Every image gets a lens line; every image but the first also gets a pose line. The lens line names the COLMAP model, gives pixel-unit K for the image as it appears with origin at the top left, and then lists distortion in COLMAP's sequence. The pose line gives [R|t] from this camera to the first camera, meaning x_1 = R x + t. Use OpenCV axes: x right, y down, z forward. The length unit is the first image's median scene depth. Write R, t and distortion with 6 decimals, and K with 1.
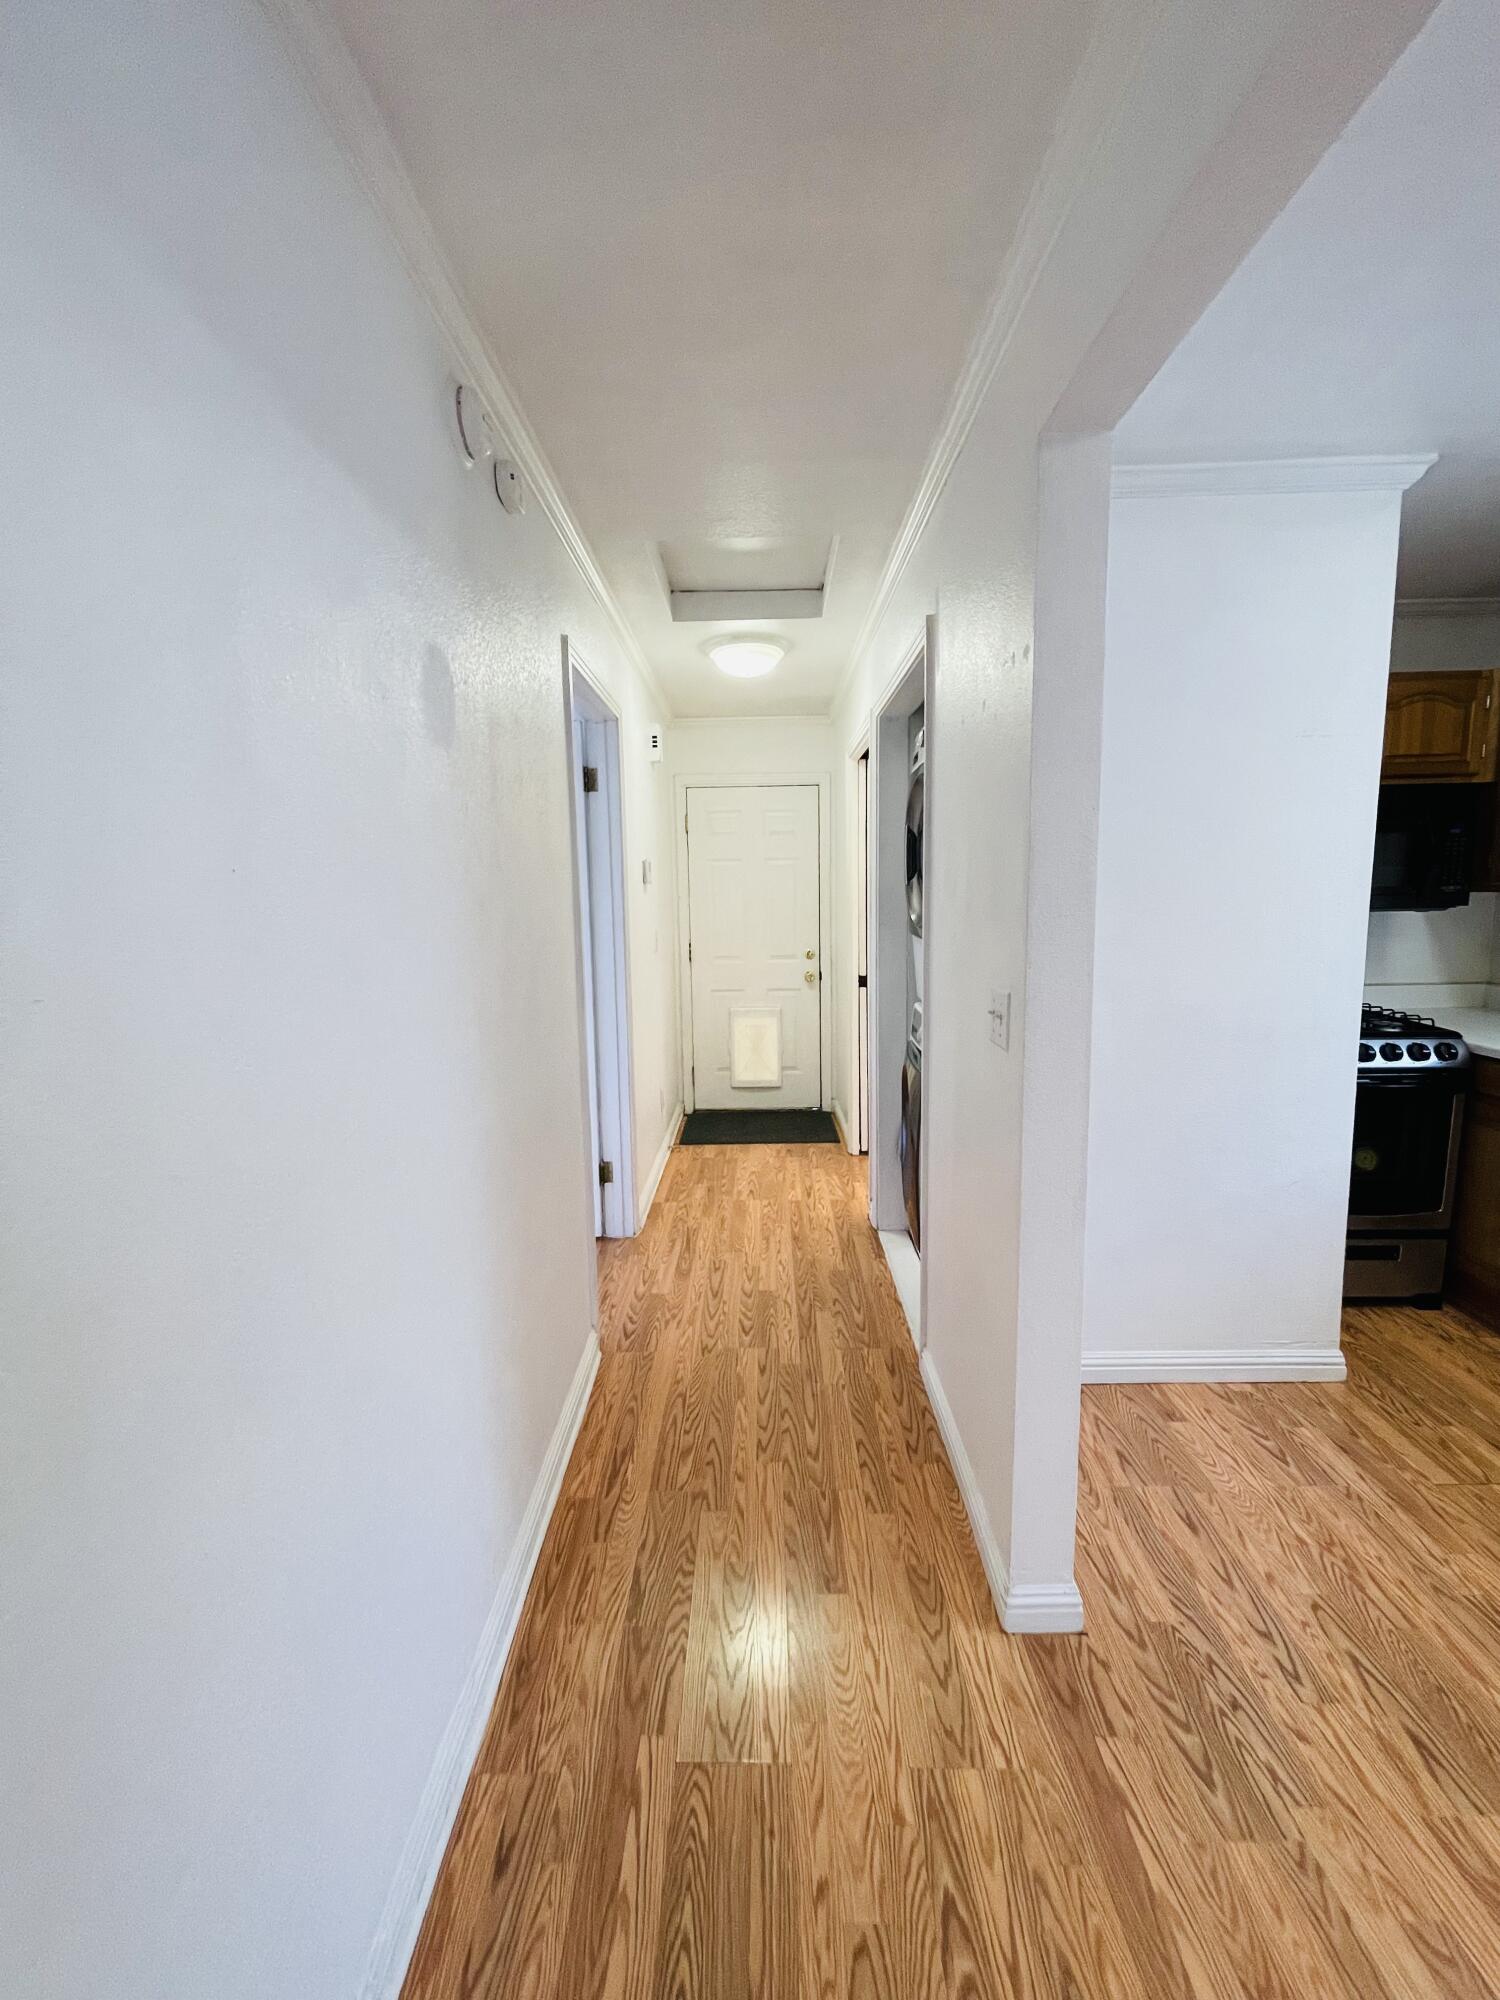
lens RADIAL K [[813.7, 0, 746.3], [0, 813.7, 988.1], [0, 0, 1]] dist [0.002476, 0.000164]
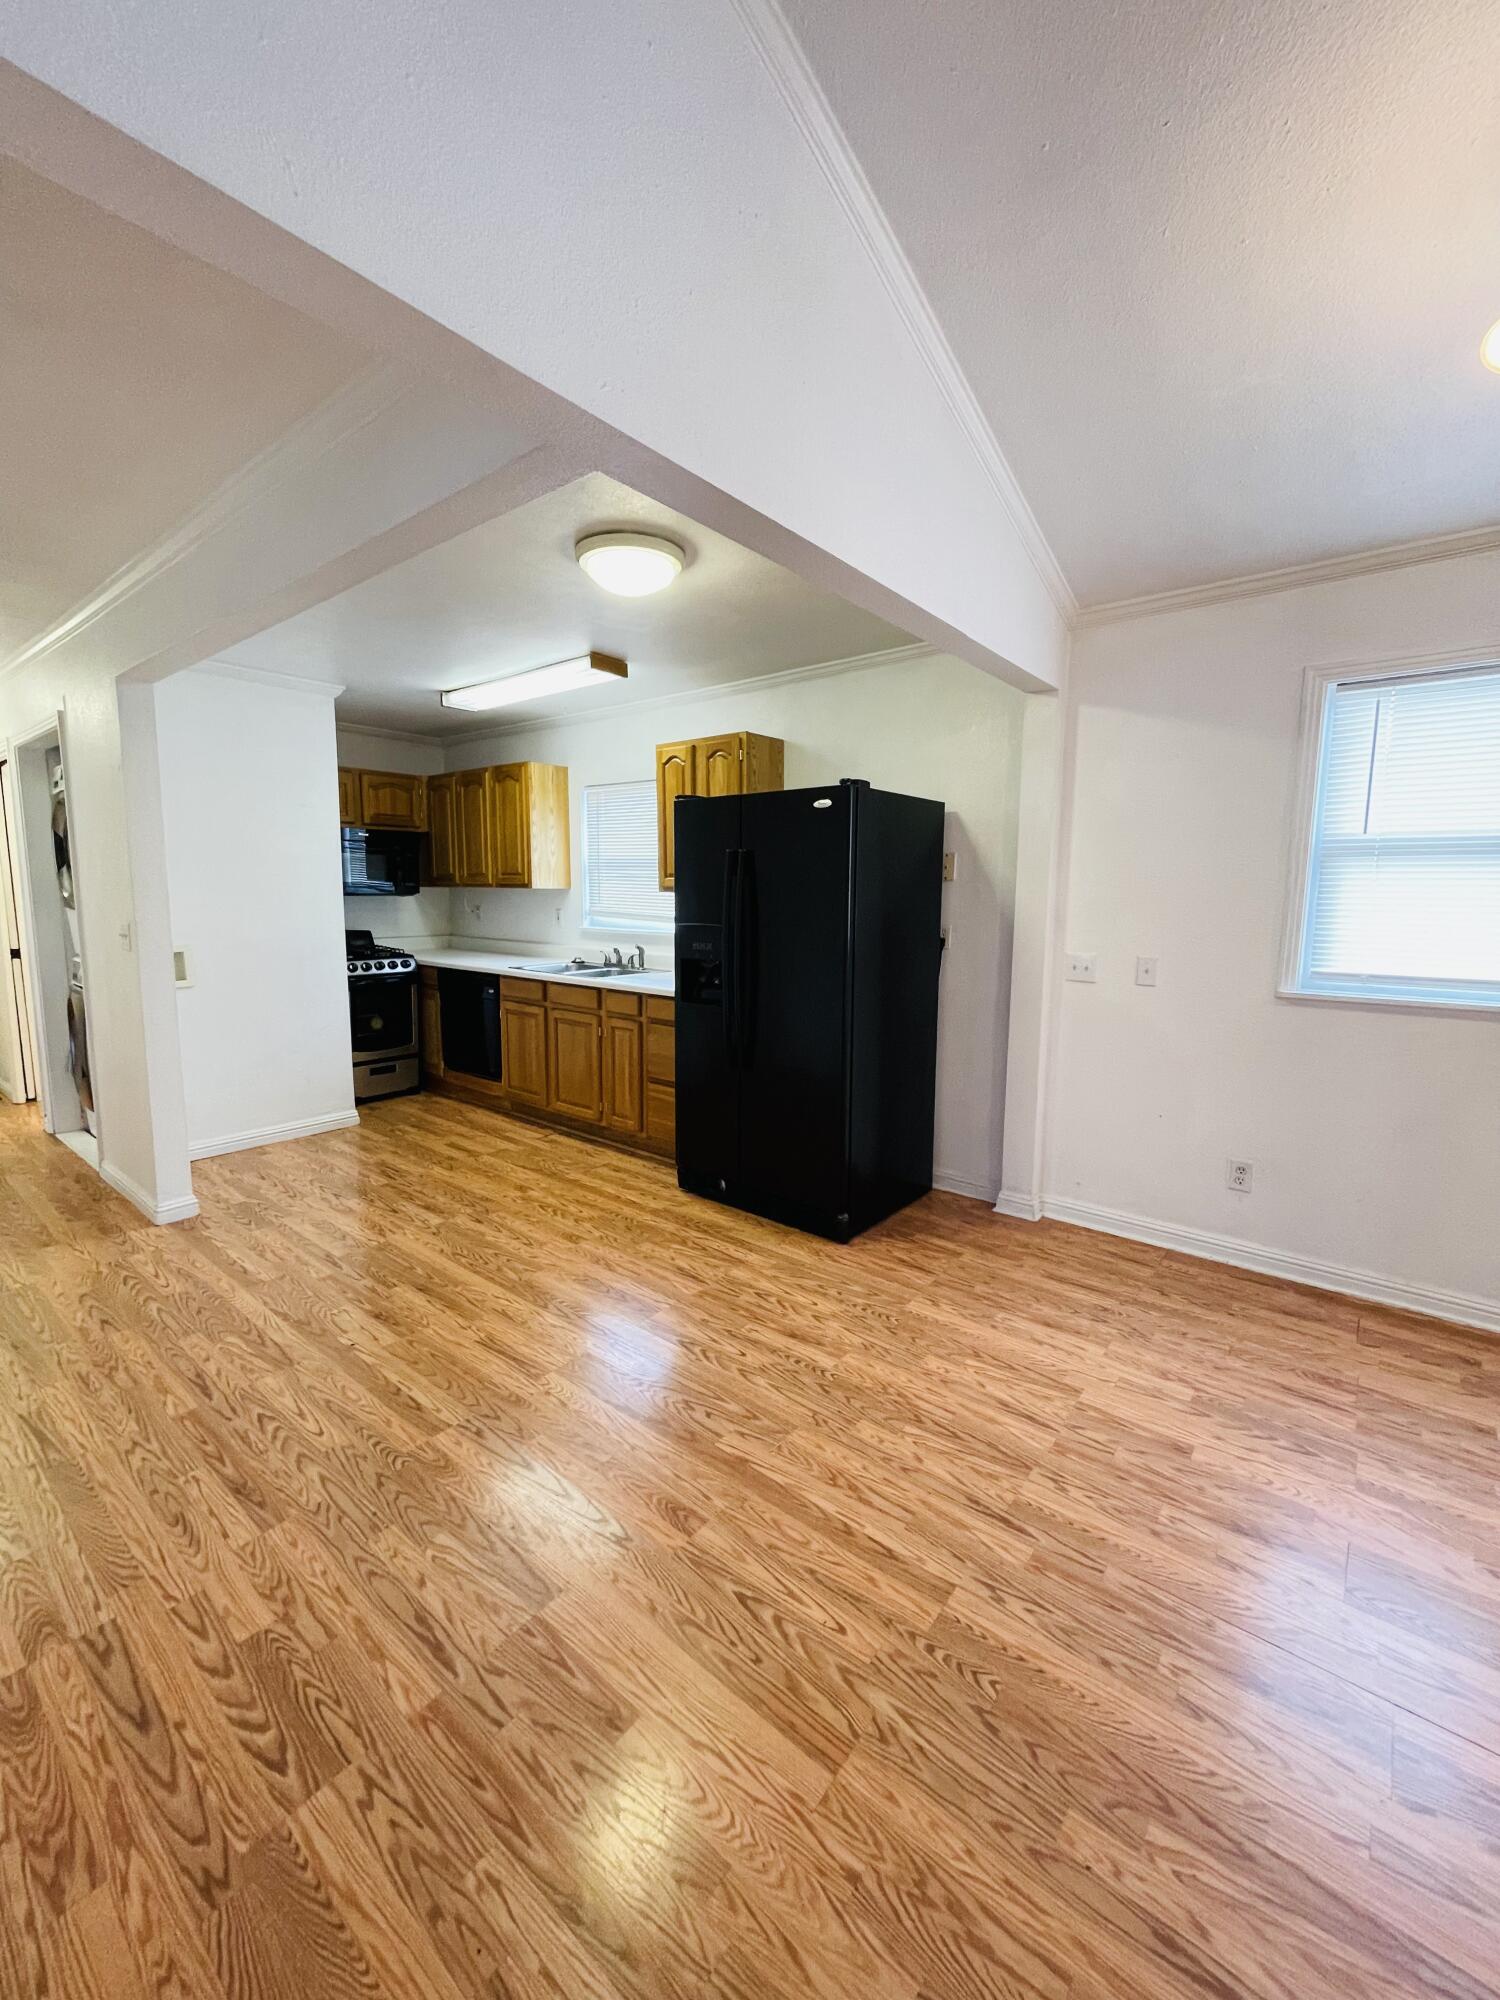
lens RADIAL K [[813.7, 0, 746.3], [0, 813.7, 988.1], [0, 0, 1]] dist [0.002476, 0.000164]
pose [[0.621980, -0.074655, 0.779466, -0.220645], [0.072651, 0.996653, 0.037485, 0.133084], [-0.779655, 0.033314, 0.625322, -1.011953]]
